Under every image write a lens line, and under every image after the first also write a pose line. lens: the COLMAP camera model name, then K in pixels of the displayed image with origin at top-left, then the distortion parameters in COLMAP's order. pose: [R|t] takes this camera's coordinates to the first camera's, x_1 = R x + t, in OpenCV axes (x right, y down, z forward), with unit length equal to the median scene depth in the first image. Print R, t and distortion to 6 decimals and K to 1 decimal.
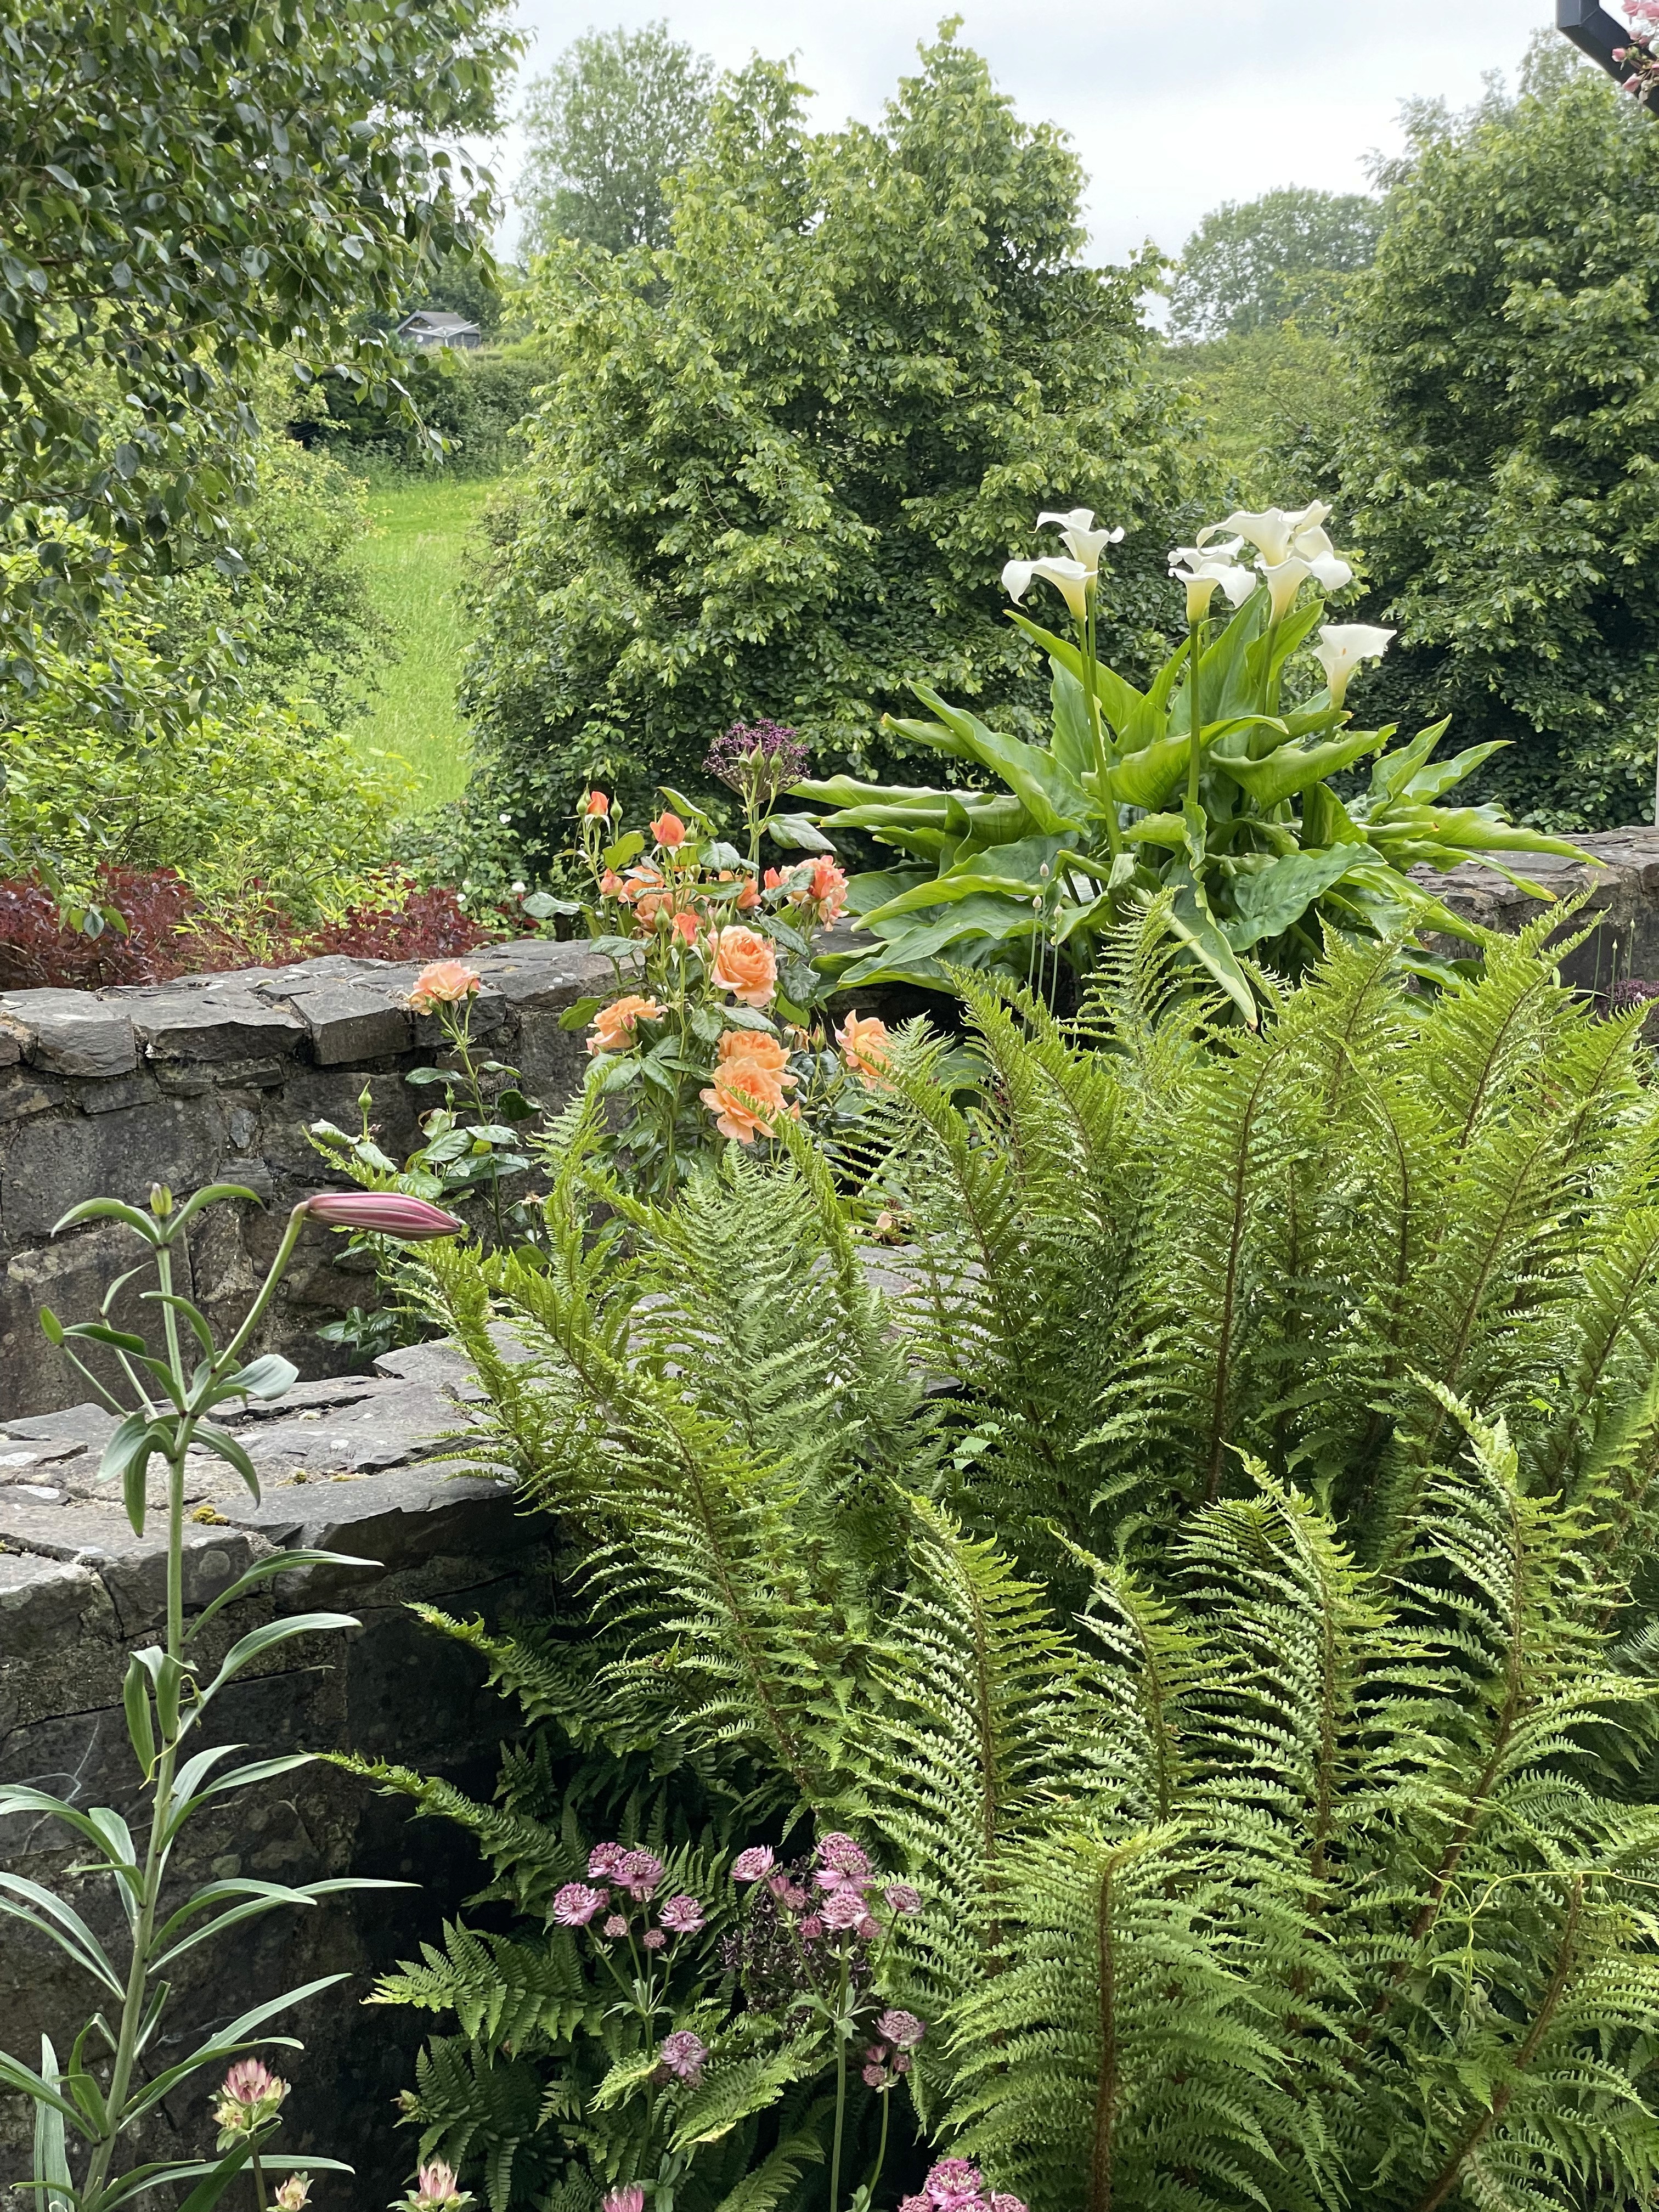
lens RADIAL K [[3337.9, 0, 832.7], [0, 3337.9, 981.9], [0, 0, 1]] dist [0.222223, -0.184160]
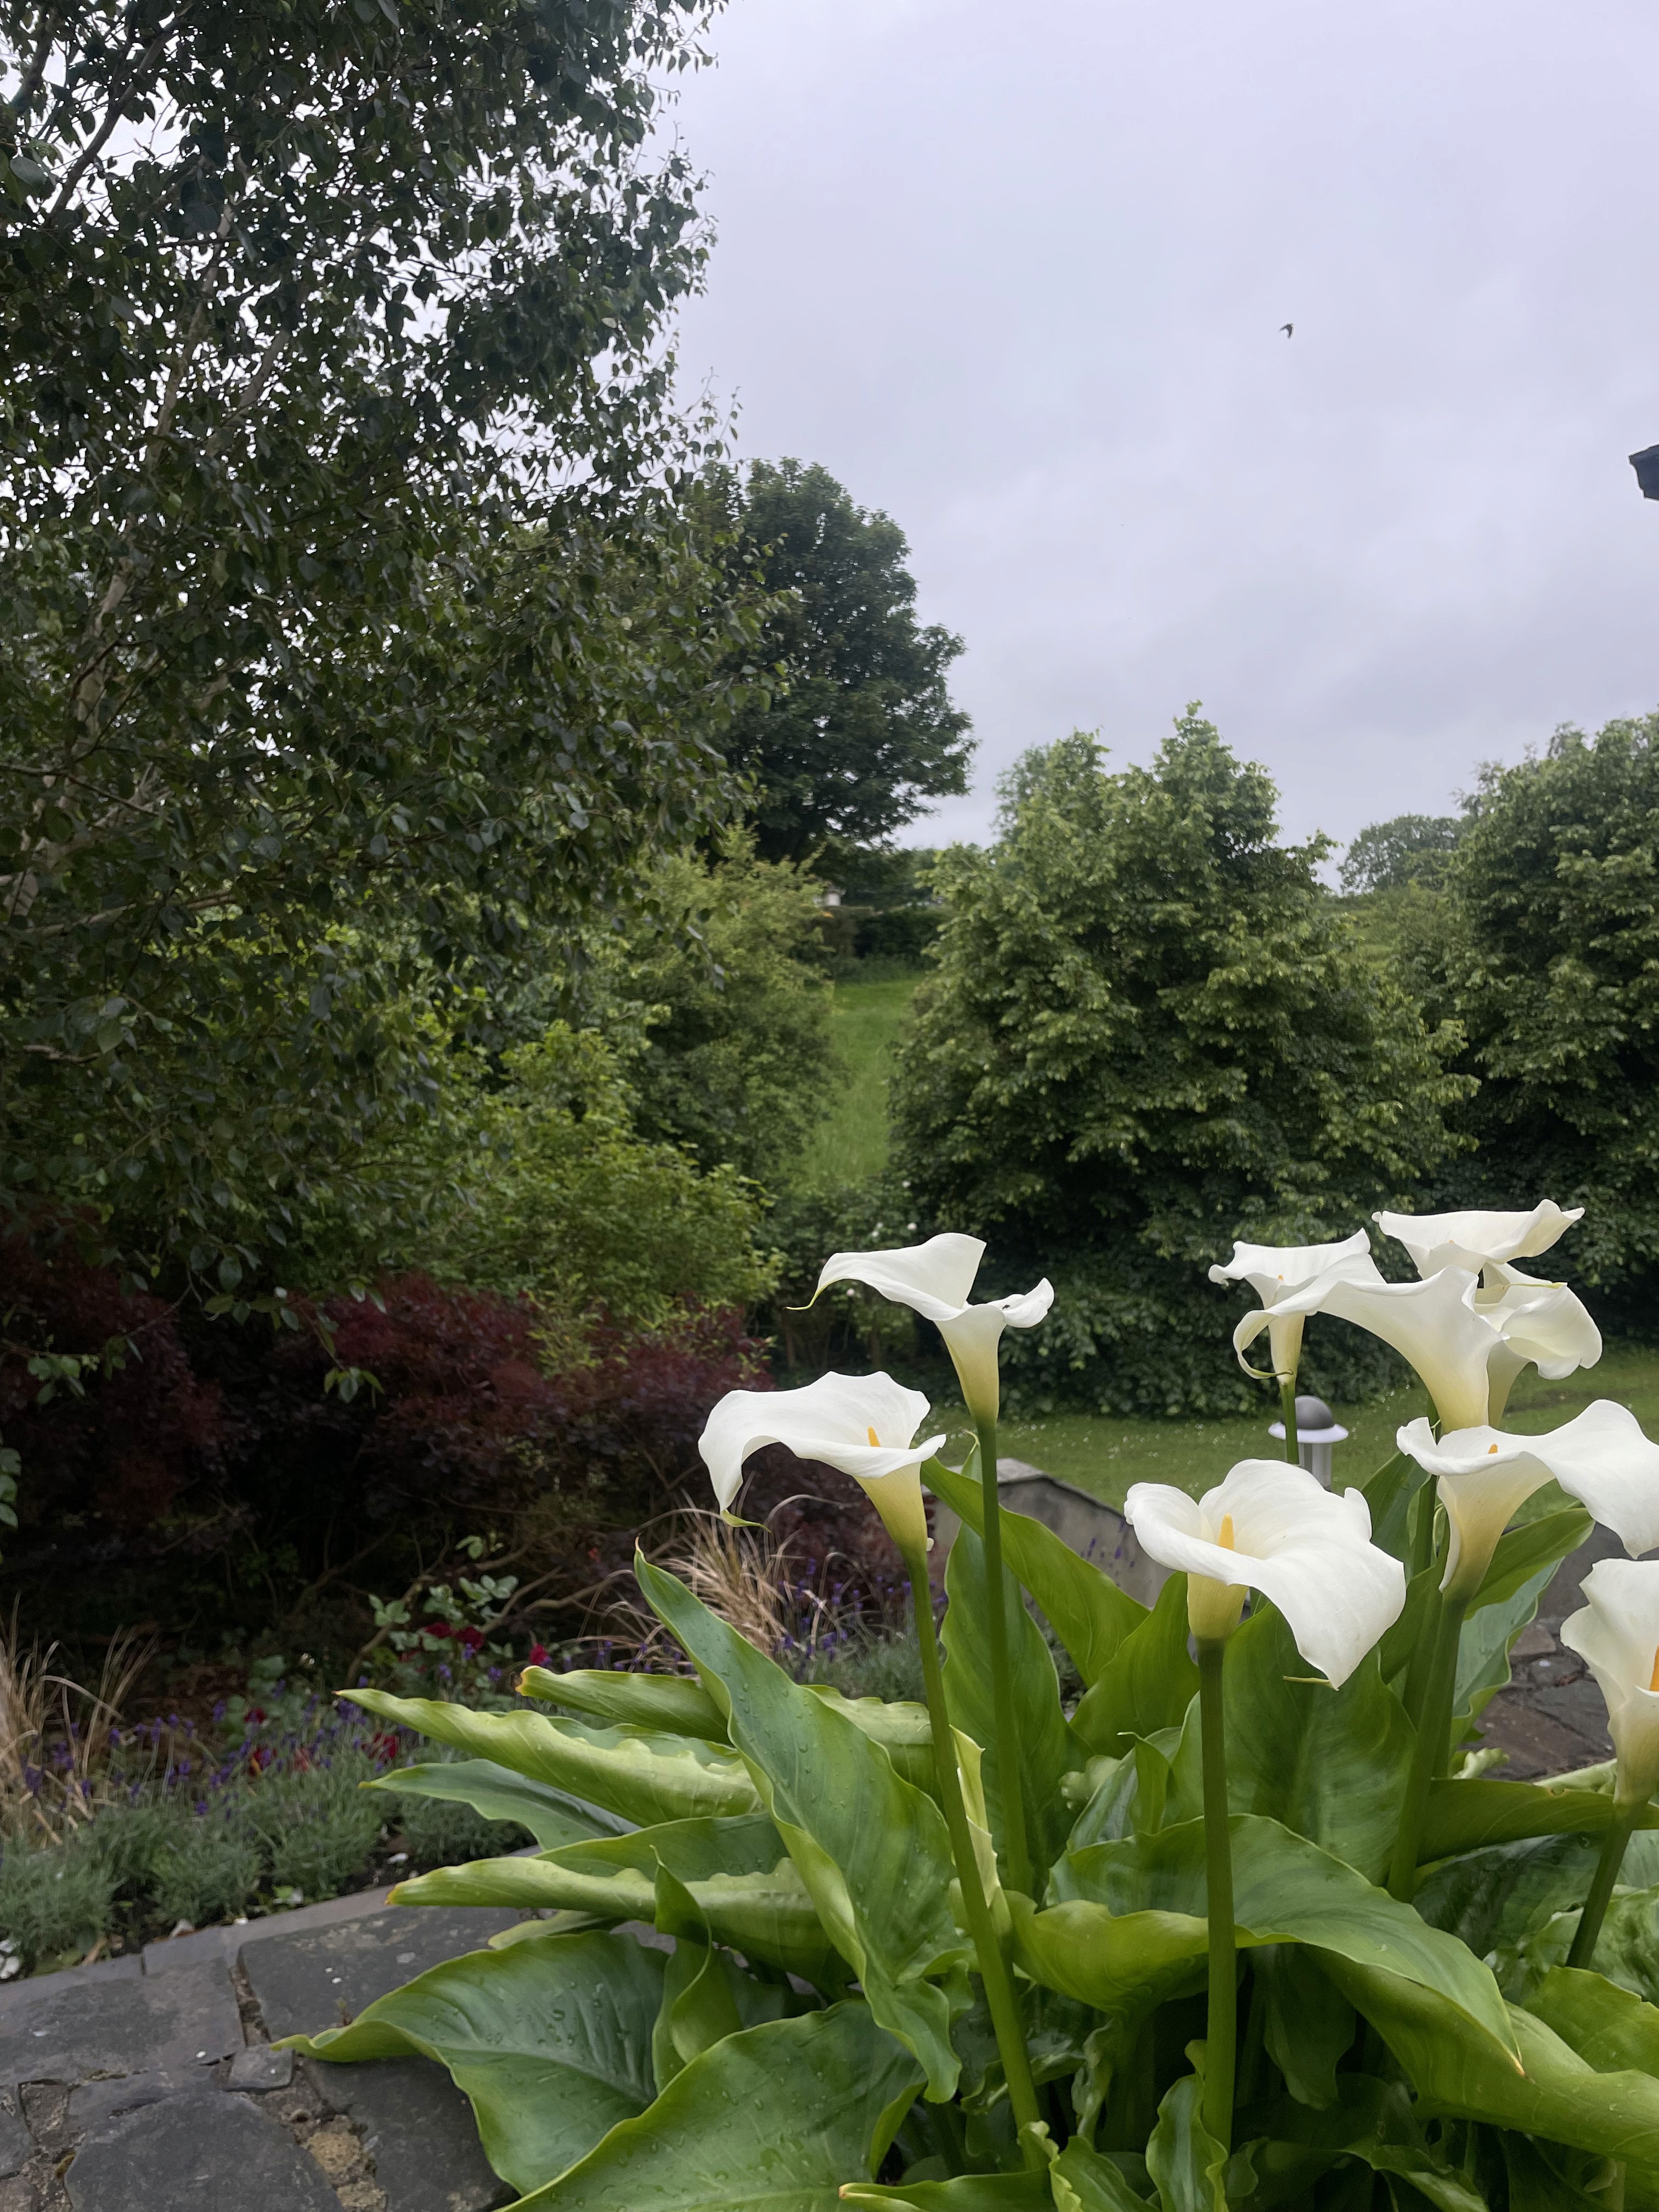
lens RADIAL K [[1635.5, 0, 829.5], [0, 1635.5, 1106.0], [0, 0, 1]] dist [0.139139, -0.177301]
pose [[0.979904, 0.009866, -0.199226, 0.023954], [-0.022753, 0.997785, -0.062502, -0.034401], [0.198168, 0.065779, 0.977958, 0.193907]]
